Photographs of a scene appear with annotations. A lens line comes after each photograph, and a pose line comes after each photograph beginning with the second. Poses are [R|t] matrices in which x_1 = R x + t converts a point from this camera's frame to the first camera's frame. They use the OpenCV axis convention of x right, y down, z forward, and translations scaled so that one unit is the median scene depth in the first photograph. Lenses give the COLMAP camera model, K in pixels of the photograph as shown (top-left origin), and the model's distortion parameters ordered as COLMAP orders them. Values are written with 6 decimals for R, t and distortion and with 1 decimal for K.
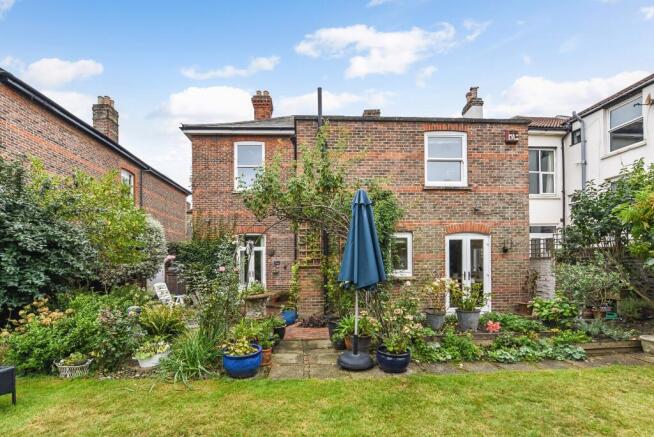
lens RADIAL K [[291.1, 0, 326.0], [0, 291.1, 257.8], [0, 0, 1]] dist [-0.002136, -0.000585]
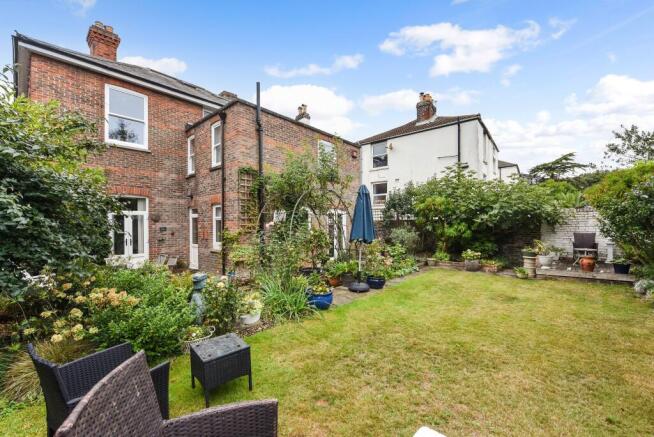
lens RADIAL K [[268.9, 0, 327.9], [0, 268.9, 214.8], [0, 0, 1]] dist [-0.002255, -0.000624]
pose [[0.695227, 0.033763, 0.717997, -0.419287], [-0.006683, 0.999157, -0.040513, 0.002874], [-0.718759, 0.023368, 0.694867, 0.023164]]
